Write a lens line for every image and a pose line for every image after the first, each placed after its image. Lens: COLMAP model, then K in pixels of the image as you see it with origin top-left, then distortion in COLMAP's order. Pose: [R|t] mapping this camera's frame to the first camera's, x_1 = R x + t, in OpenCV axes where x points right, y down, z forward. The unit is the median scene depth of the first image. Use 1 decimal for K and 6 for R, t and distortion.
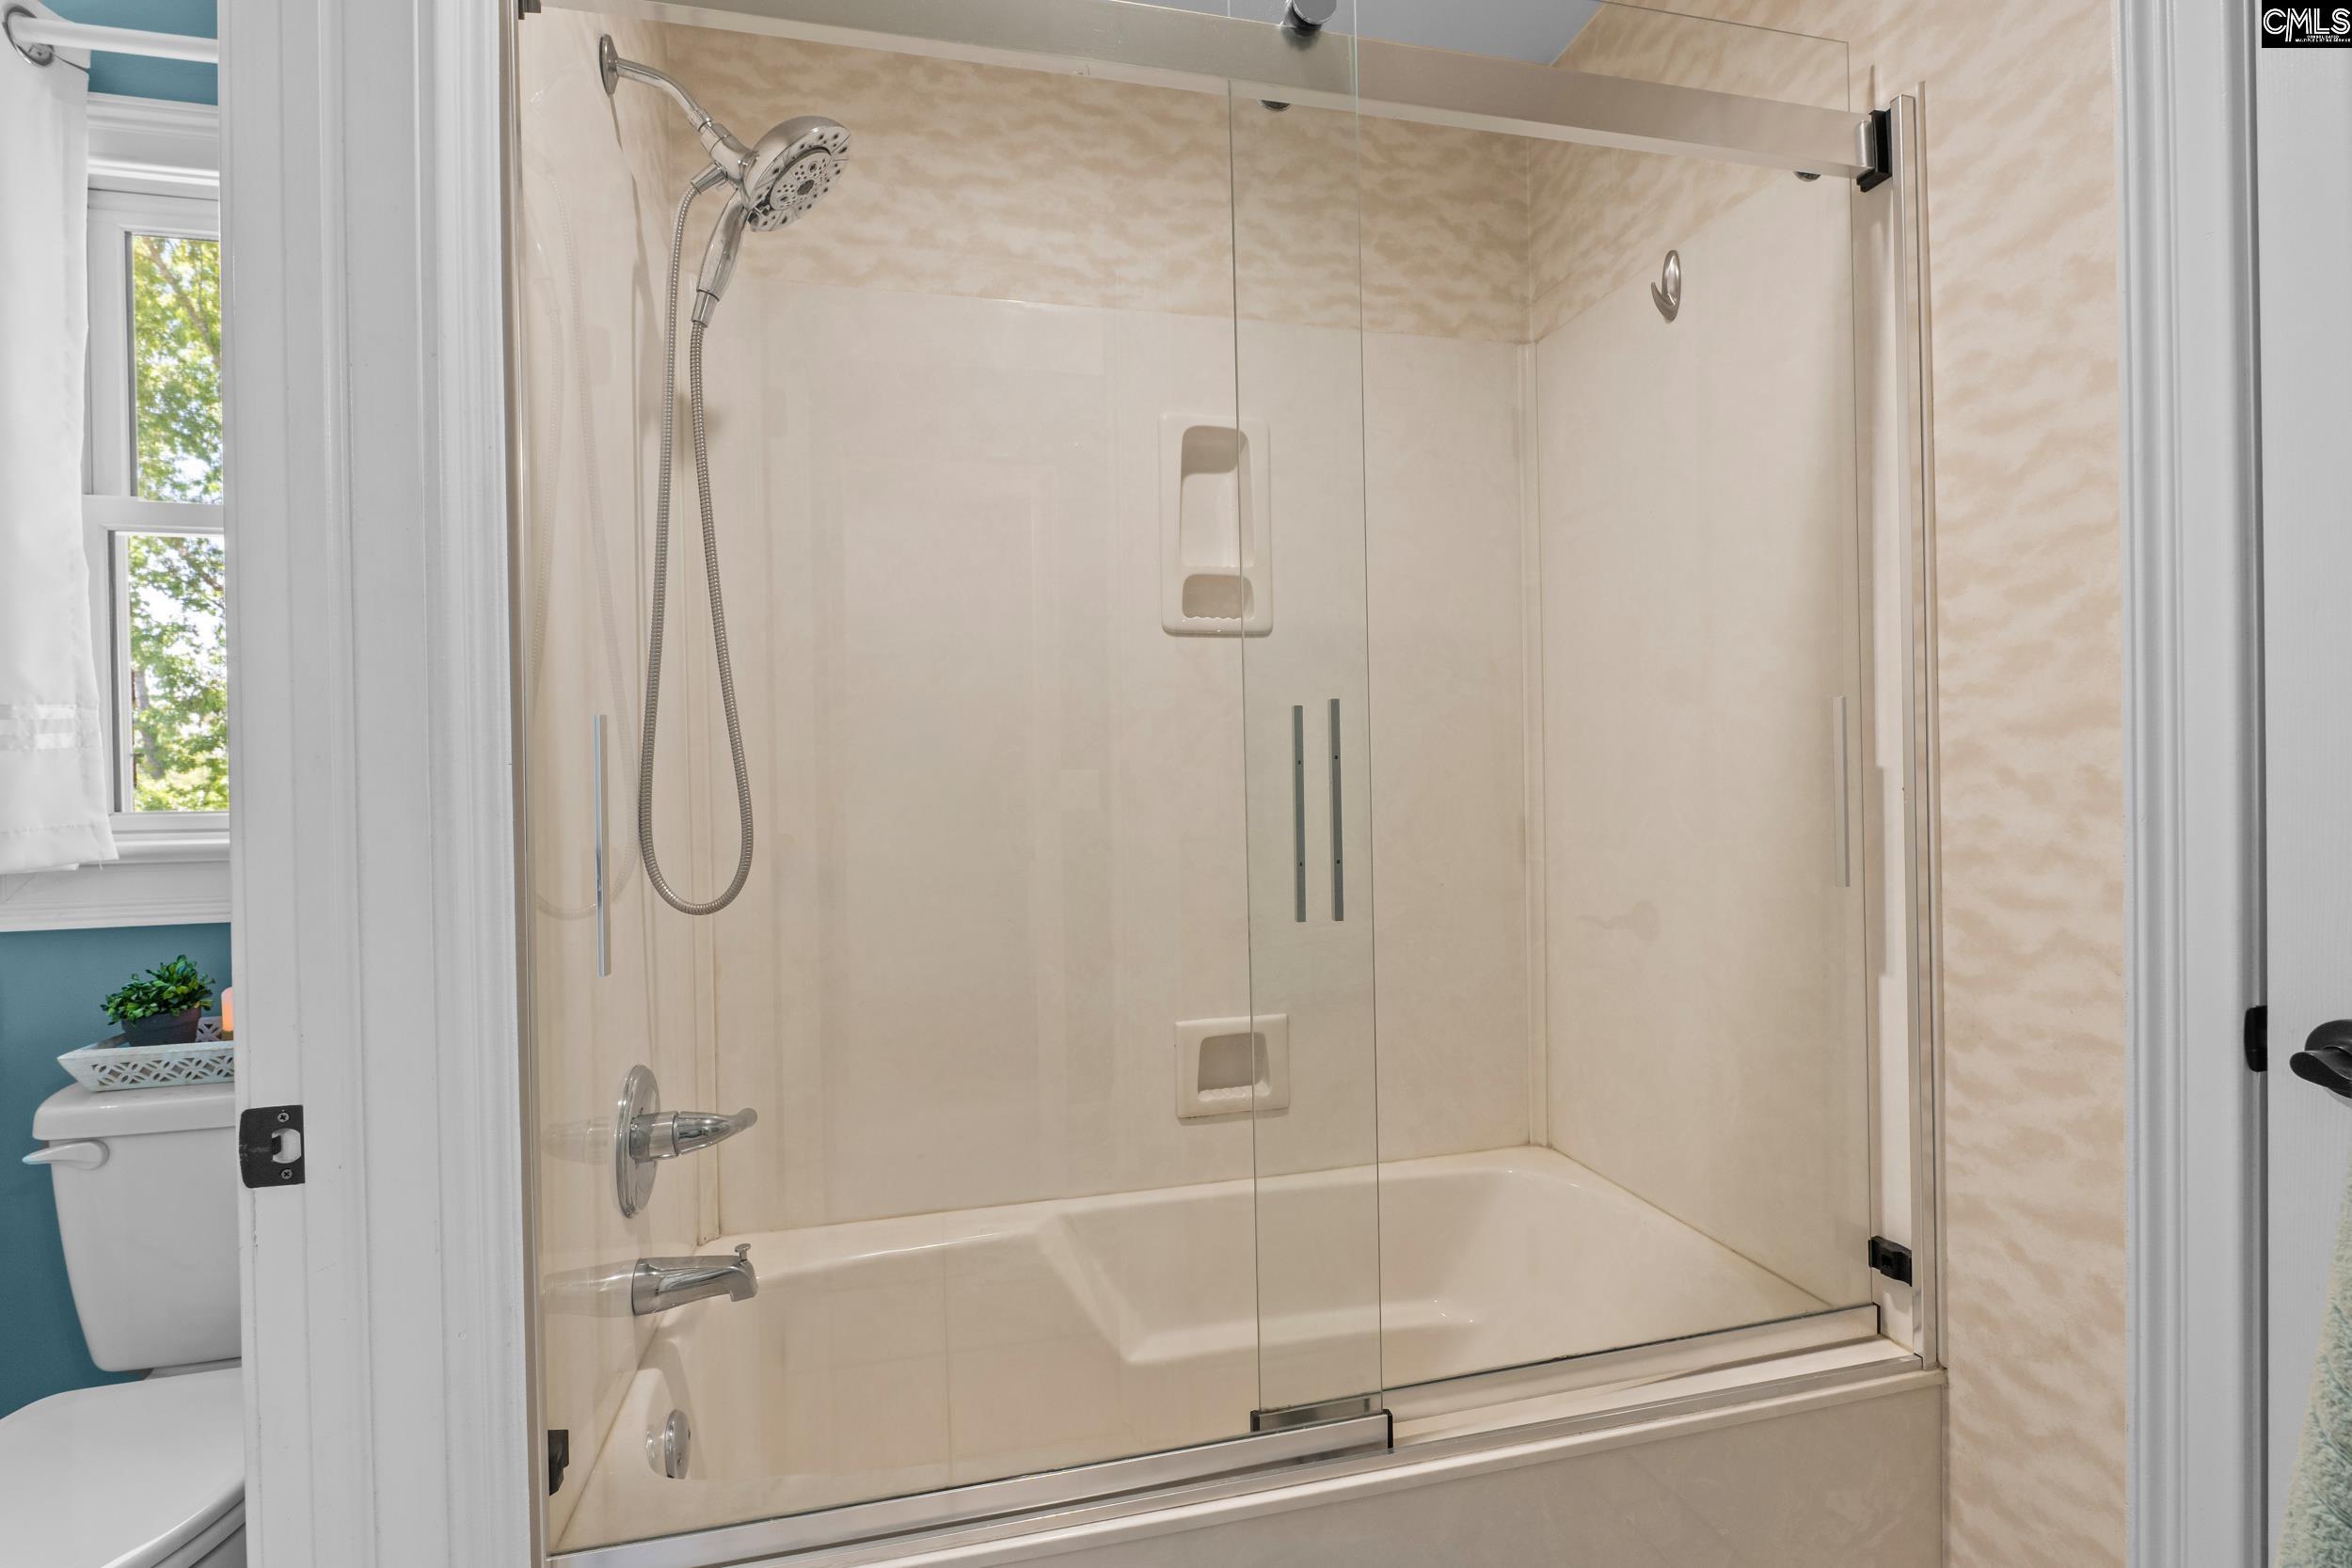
lens RADIAL K [[1067.3, 0, 1180.6], [0, 1067.3, 779.1], [0, 0, 1]] dist [-0.009500, -0.000274]
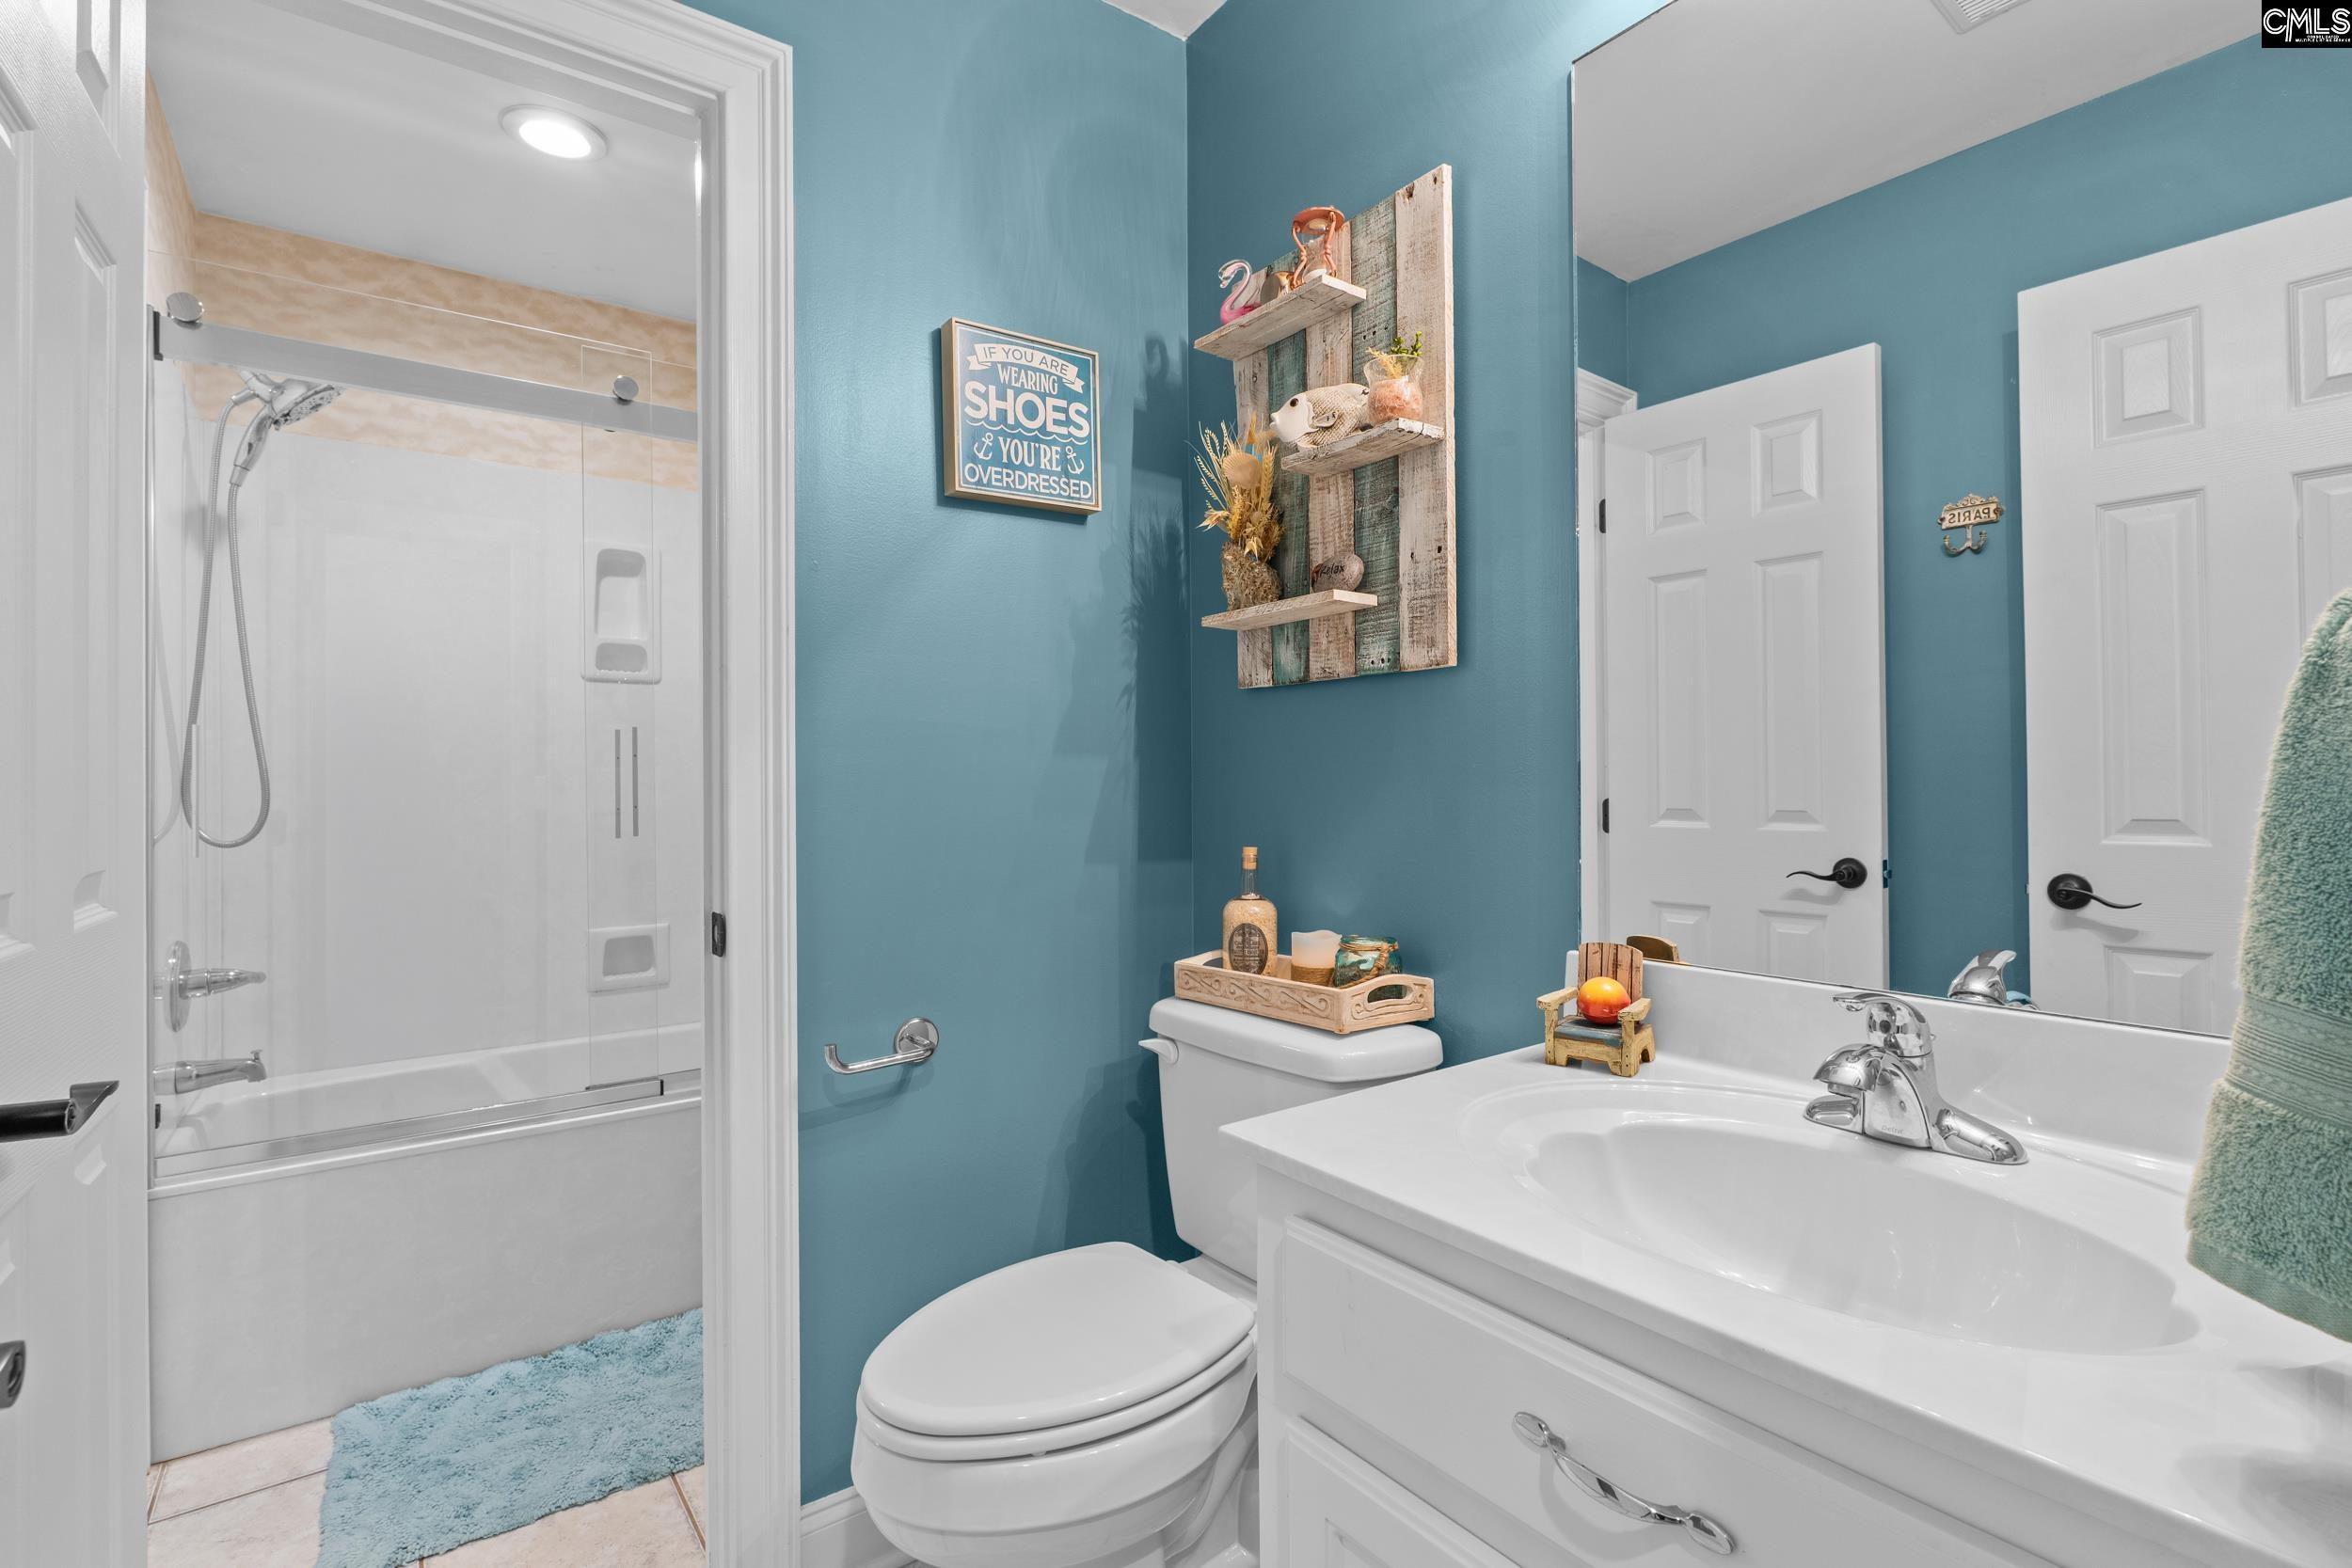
lens RADIAL K [[1067.3, 0, 1177.0], [0, 1067.3, 777.3], [0, 0, 1]] dist [-0.009500, -0.000274]
pose [[0.923843, 0.010250, 0.382634, 0.200715], [-0.001953, 0.999755, -0.022066, 0.039425], [-0.382766, 0.019638, 0.923637, -0.791661]]
